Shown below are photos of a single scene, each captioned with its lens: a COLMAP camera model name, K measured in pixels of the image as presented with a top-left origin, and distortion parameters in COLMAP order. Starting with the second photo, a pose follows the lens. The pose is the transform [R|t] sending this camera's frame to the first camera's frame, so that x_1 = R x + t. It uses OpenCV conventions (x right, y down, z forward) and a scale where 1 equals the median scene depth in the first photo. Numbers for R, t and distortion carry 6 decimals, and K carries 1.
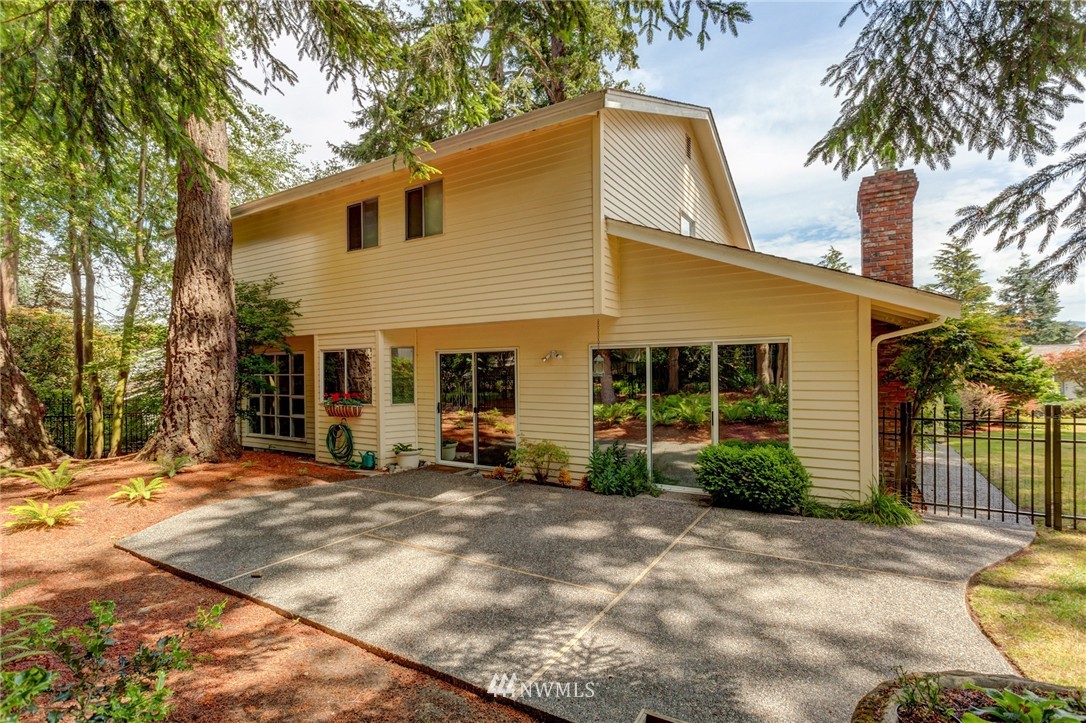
lens RADIAL K [[519.6, 0, 546.7], [0, 519.6, 373.2], [0, 0, 1]] dist [-0.003198, 0.000097]
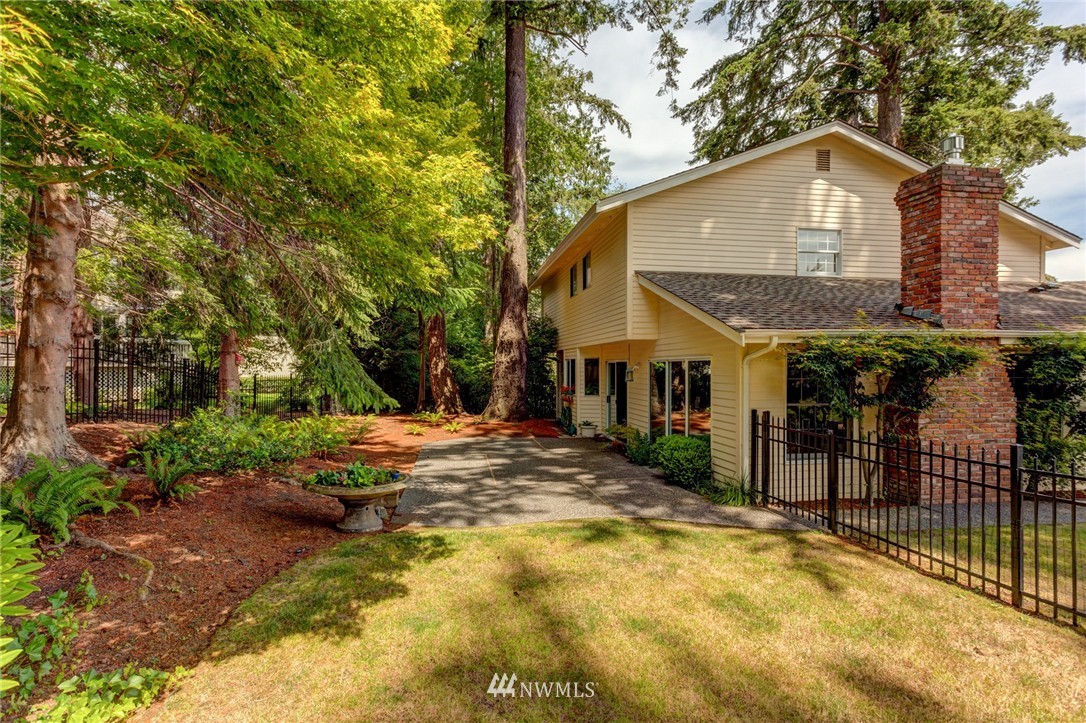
lens RADIAL K [[542.8, 0, 551.4], [0, 542.8, 364.6], [0, 0, 1]] dist [-0.000716, 0.001144]
pose [[0.652225, 0.006255, -0.758000, 0.968758], [-0.007934, 0.999968, 0.001425, -0.036362], [0.757984, 0.005084, 0.652253, -0.147640]]
